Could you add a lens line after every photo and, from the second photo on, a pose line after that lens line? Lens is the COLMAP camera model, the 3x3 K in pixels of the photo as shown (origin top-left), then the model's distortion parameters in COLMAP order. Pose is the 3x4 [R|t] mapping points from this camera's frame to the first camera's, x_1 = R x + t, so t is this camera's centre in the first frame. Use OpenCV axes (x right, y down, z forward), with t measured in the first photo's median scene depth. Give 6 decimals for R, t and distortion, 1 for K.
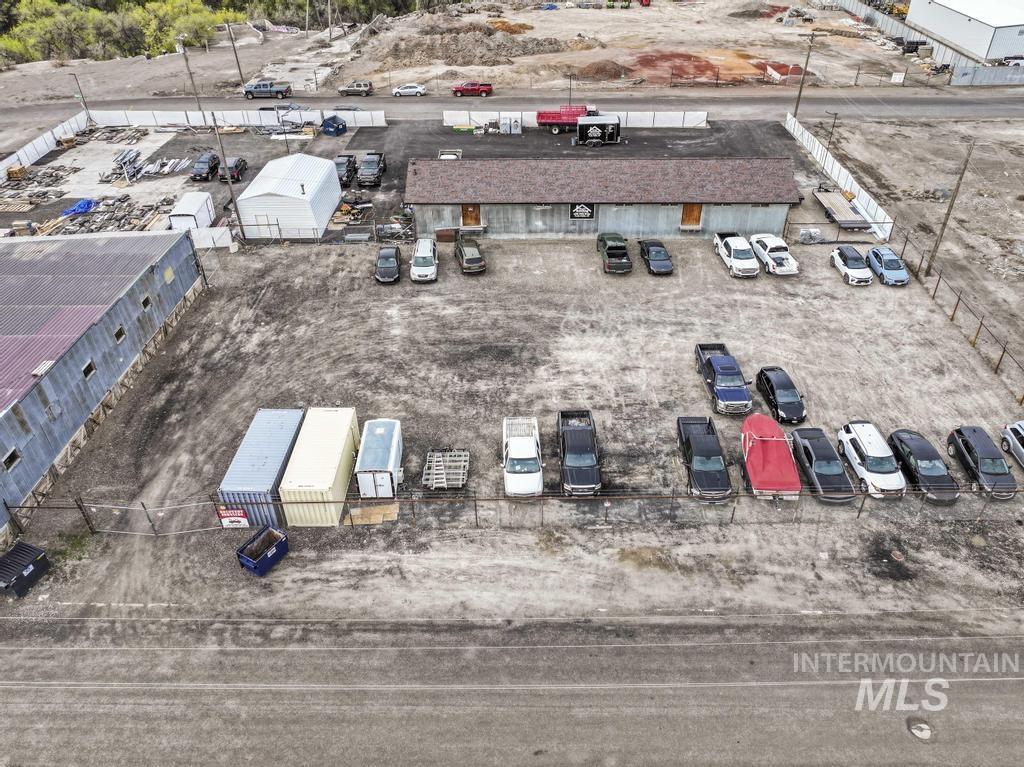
lens RADIAL K [[751.1, 0, 527.3], [0, 751.1, 361.2], [0, 0, 1]] dist [0.007158, 0.002335]
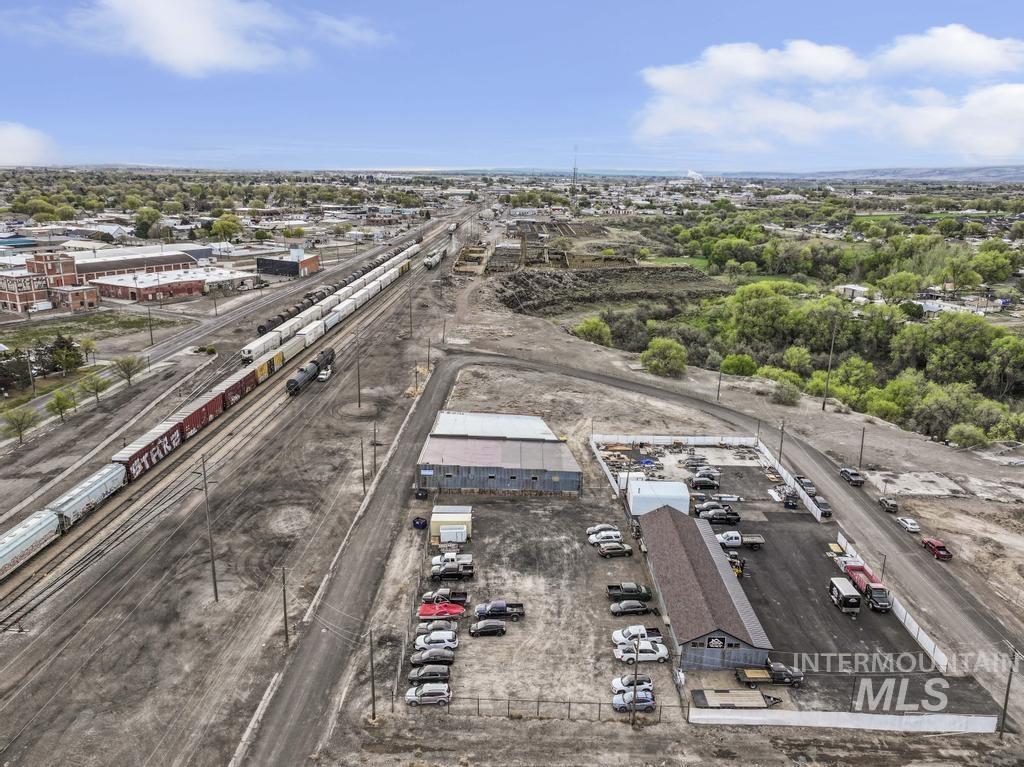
lens RADIAL K [[733.9, 0, 516.5], [0, 733.9, 379.6], [0, 0, 1]] dist [0.006398, -0.001907]
pose [[-0.008125, 0.272630, -0.962085, 1.934229], [-0.583887, 0.779773, 0.225898, -0.914290], [0.811795, 0.563584, 0.152849, 0.348831]]
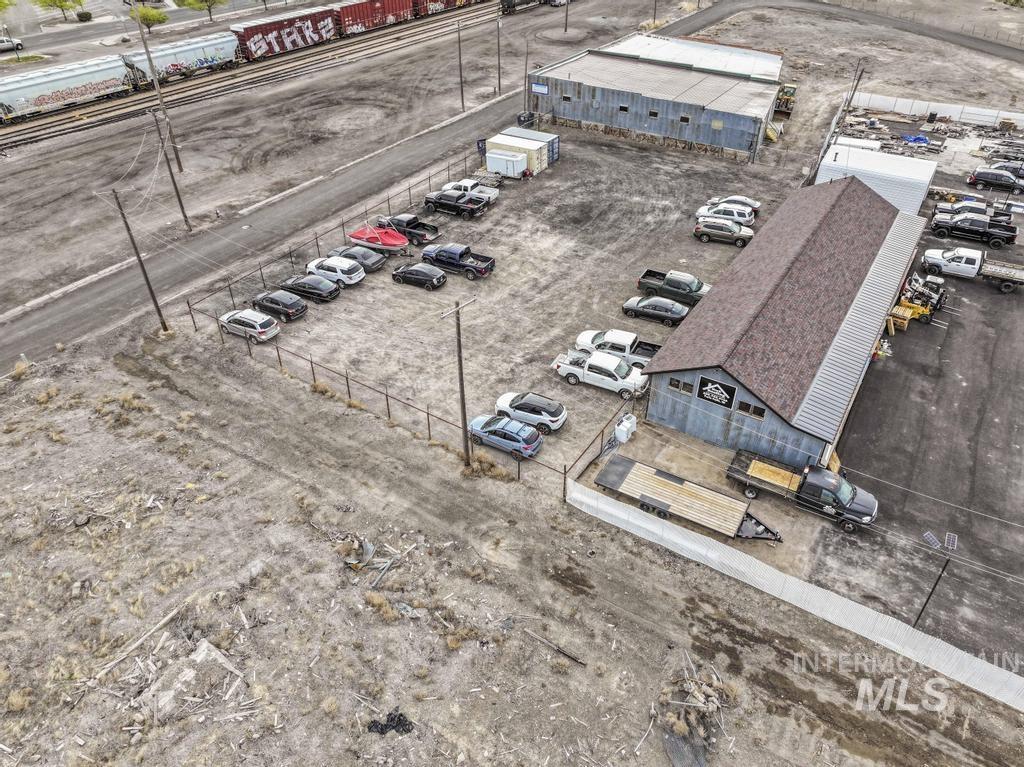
lens RADIAL K [[722.6, 0, 515.8], [0, 722.6, 374.2], [0, 0, 1]] dist [0.005313, 0.007981]
pose [[-0.527829, 0.506454, -0.681836, 1.117714], [-0.480399, 0.484010, 0.731403, -0.821542], [0.700438, 0.713609, -0.012175, 1.171054]]
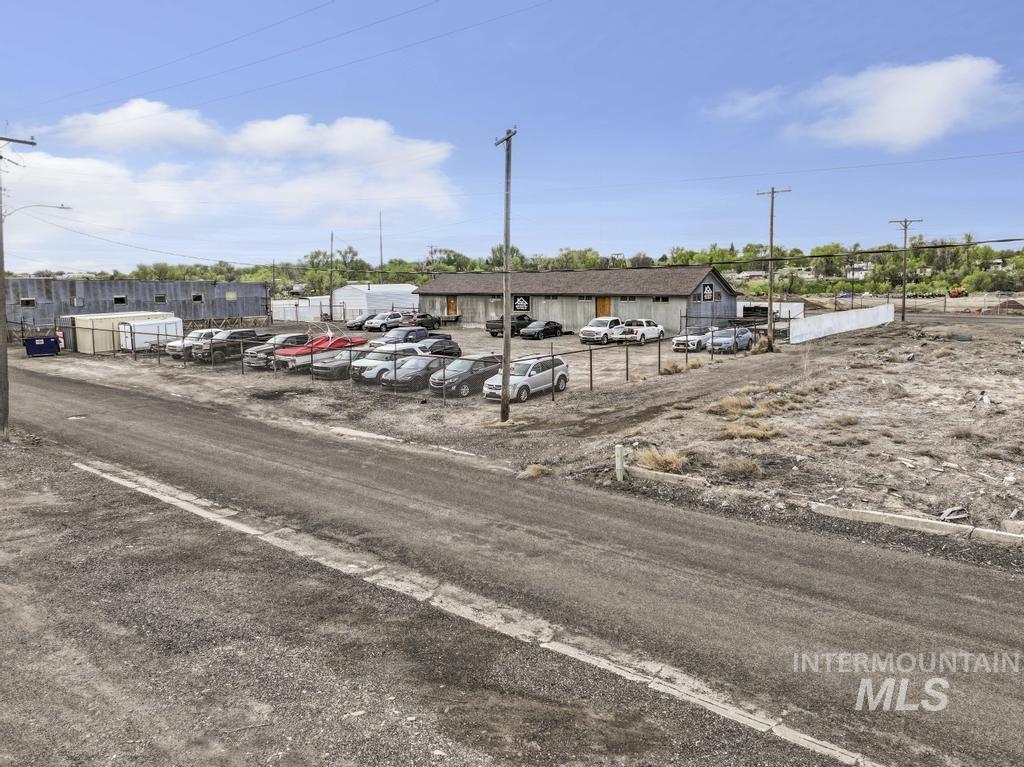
lens RADIAL K [[738.6, 0, 522.2], [0, 738.6, 350.4], [0, 0, 1]] dist [0.007573, -0.000934]
pose [[0.783009, 0.058983, -0.619207, 0.993368], [-0.347146, 0.867471, -0.356347, 0.335056], [0.516125, 0.493979, 0.699714, 0.324627]]
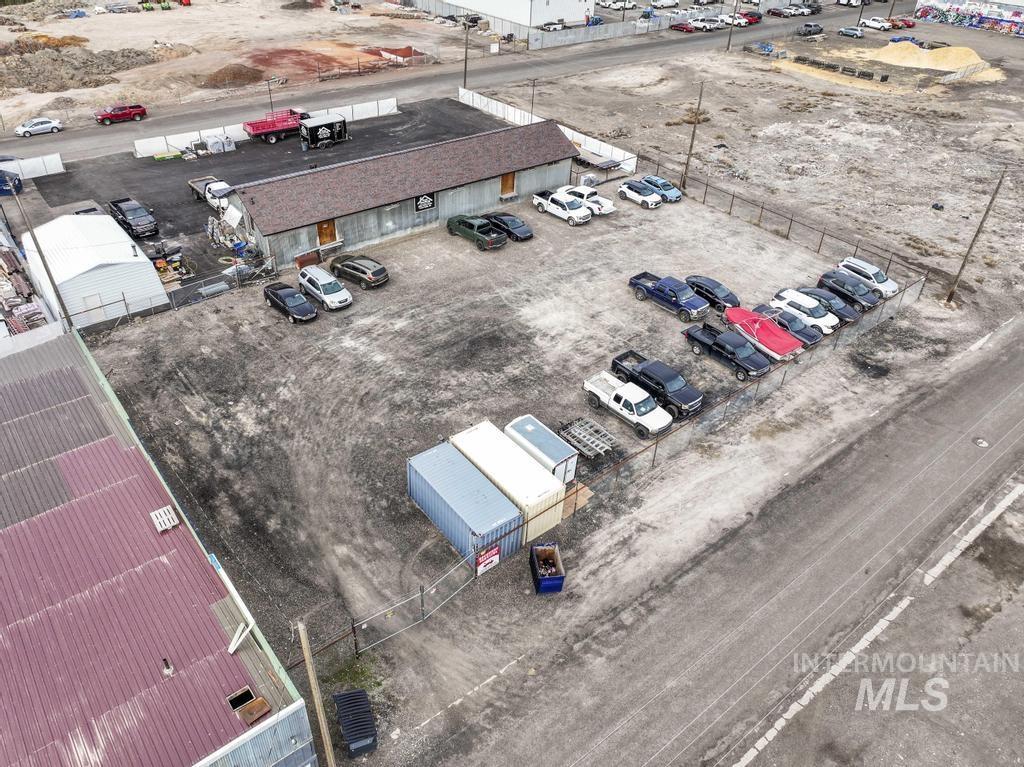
lens RADIAL K [[738.7, 0, 499.8], [0, 738.7, 384.7], [0, 0, 1]] dist [0.006206, 0.008083]
pose [[0.777362, -0.348631, 0.523608, -0.595302], [0.327873, 0.934921, 0.135726, -0.090573], [-0.536850, 0.066169, 0.841079, 0.146829]]
